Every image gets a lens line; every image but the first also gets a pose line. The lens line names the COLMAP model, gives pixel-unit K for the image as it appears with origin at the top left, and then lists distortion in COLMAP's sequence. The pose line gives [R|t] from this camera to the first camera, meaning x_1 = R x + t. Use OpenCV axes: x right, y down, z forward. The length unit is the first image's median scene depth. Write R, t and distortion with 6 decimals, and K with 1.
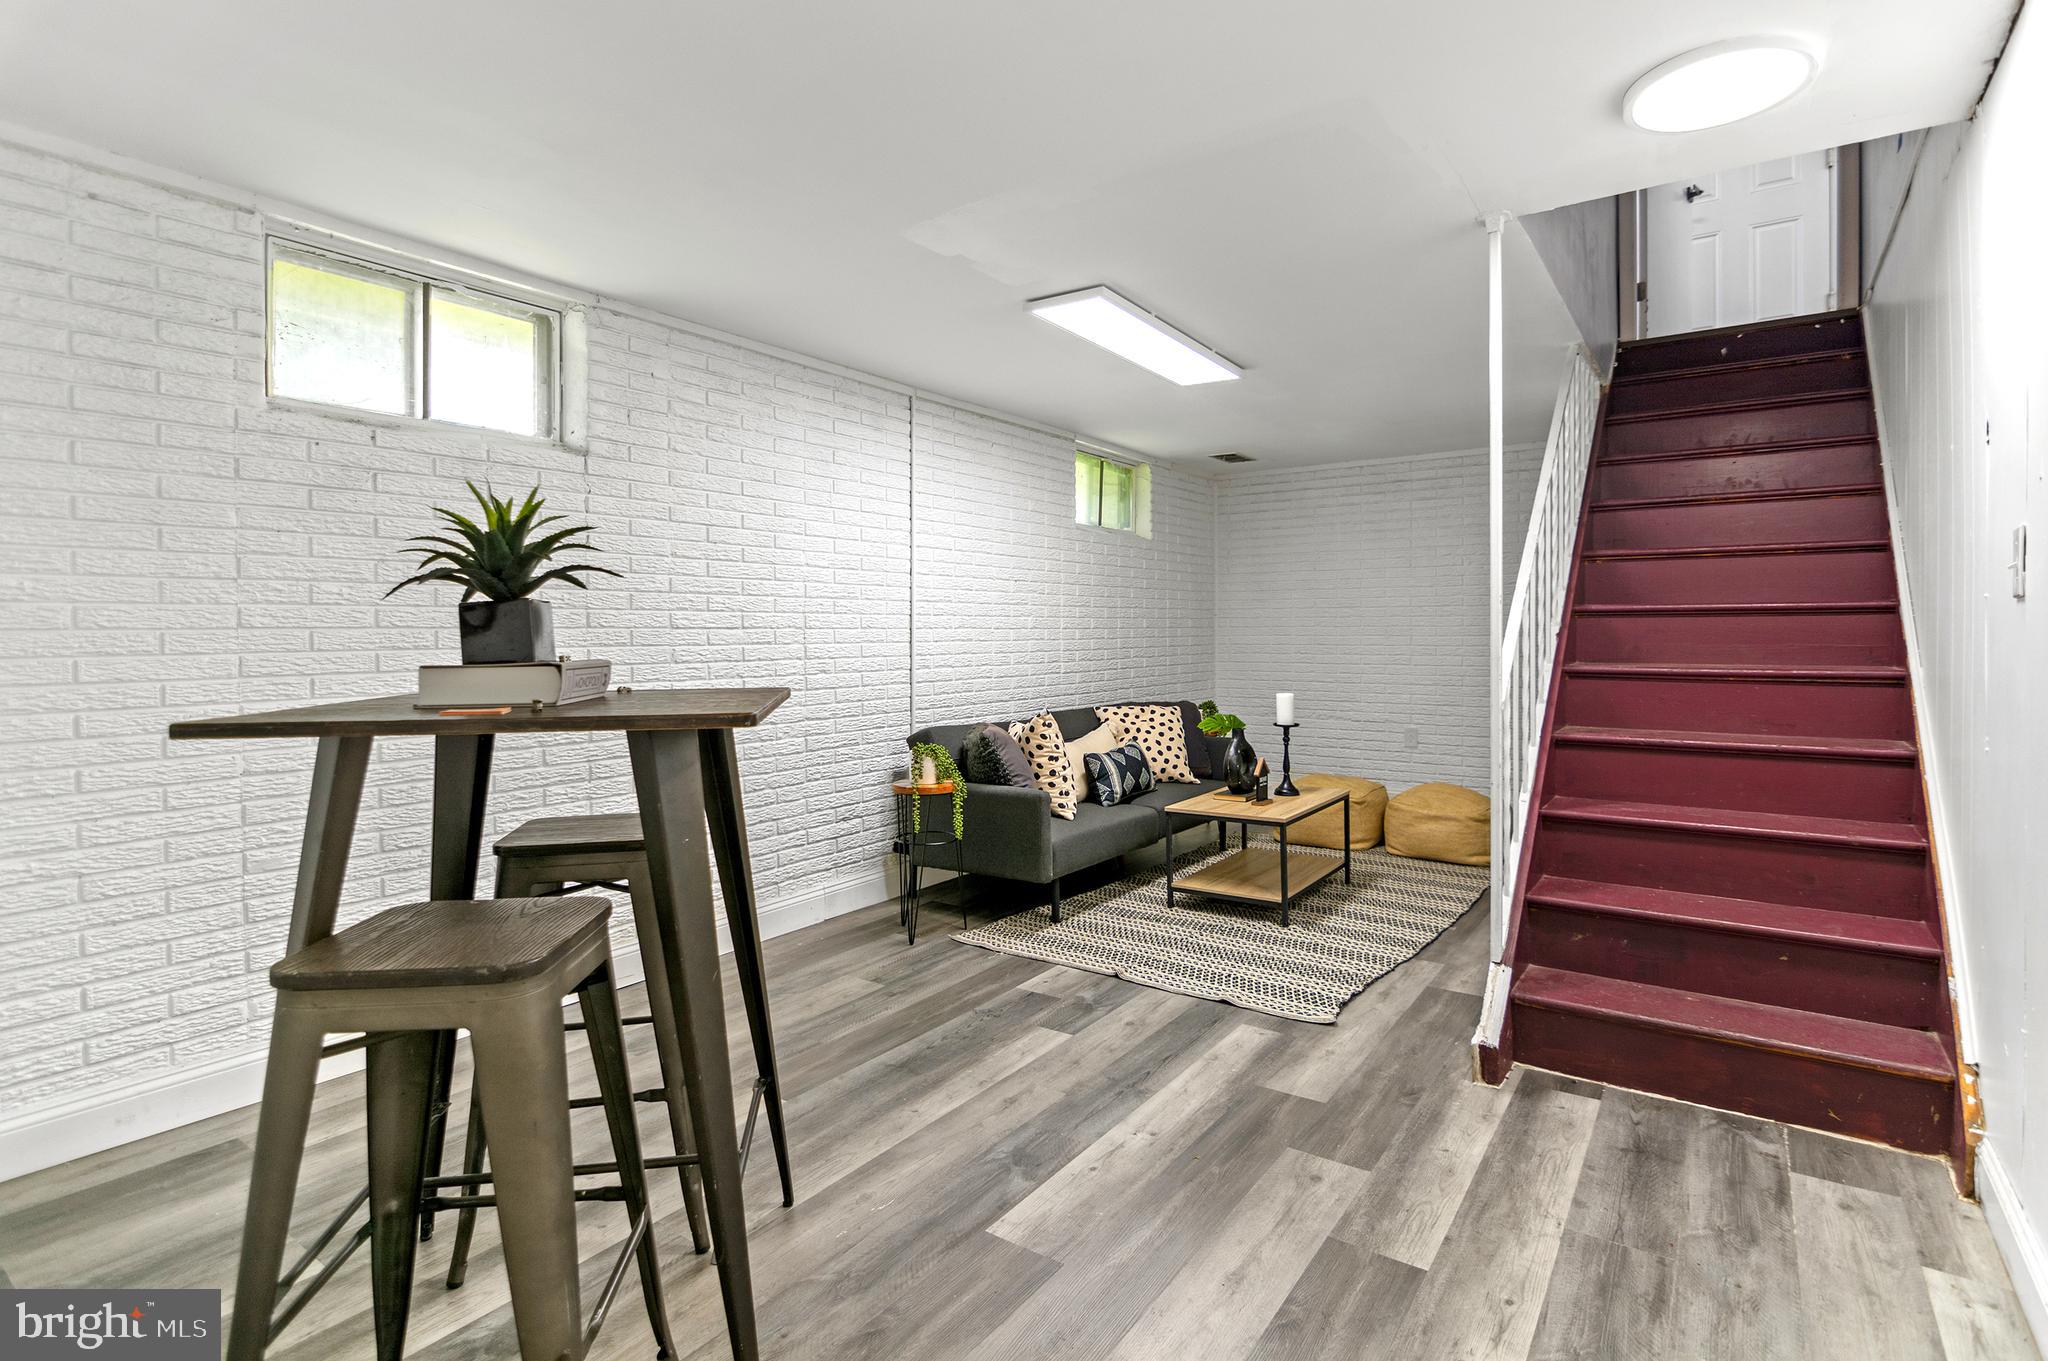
lens RADIAL K [[1017.7, 0, 1019.6], [0, 1017.7, 639.0], [0, 0, 1]] dist [-0.005479, -0.005902]
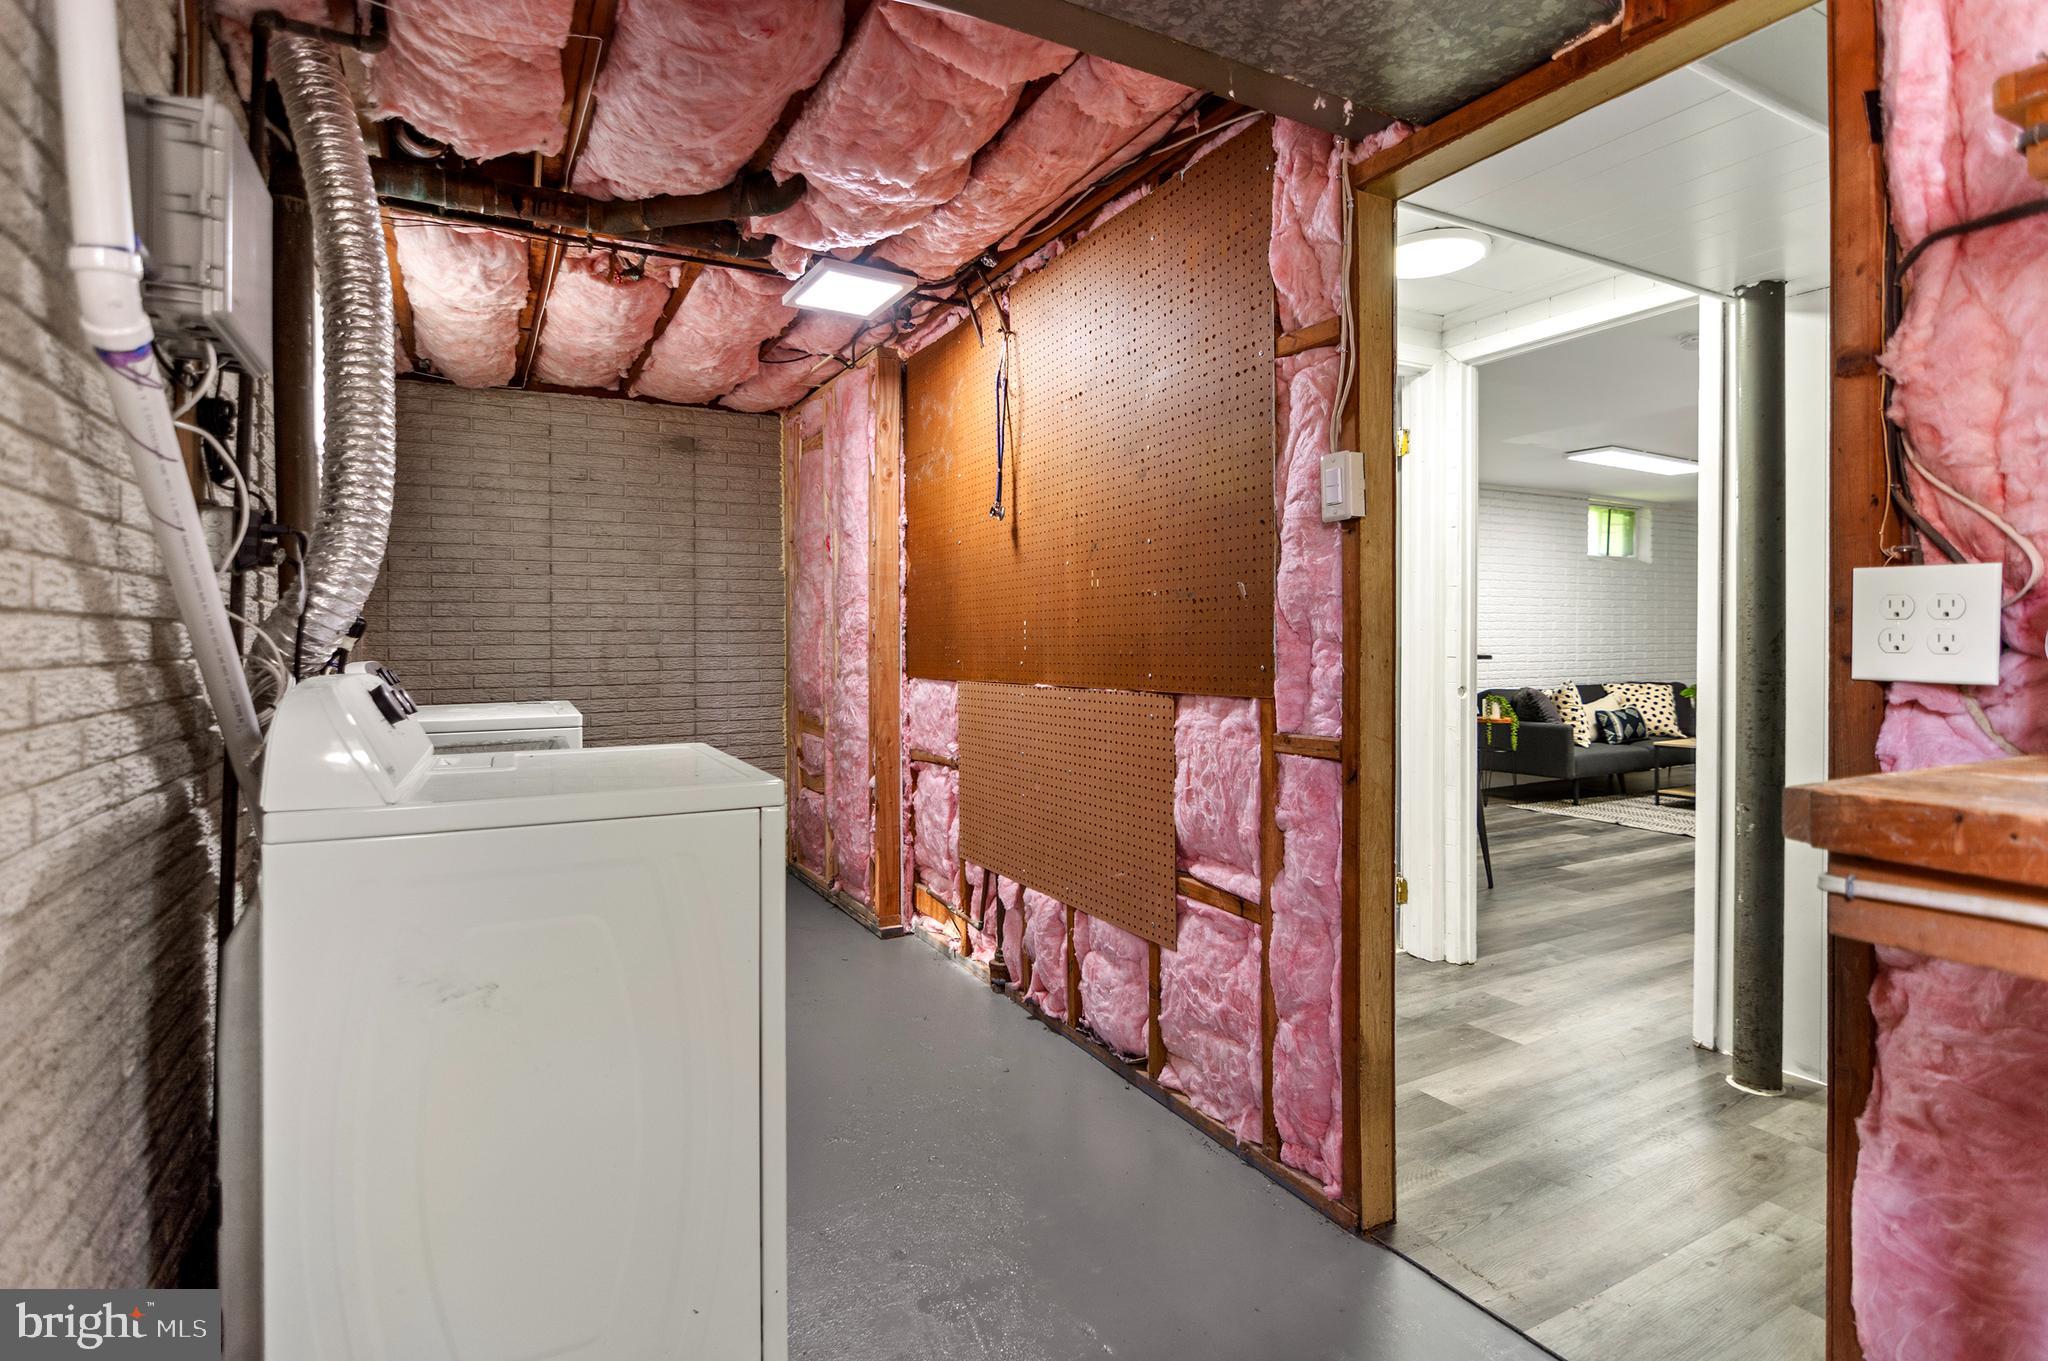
lens RADIAL K [[1017.7, 0, 1019.6], [0, 1017.7, 639.0], [0, 0, 1]] dist [-0.005479, -0.005902]
pose [[0.902869, 0.006938, -0.429860, -0.063191], [-0.007266, 0.999973, 0.000877, 0.008278], [0.429855, 0.002331, 0.902895, -0.756929]]
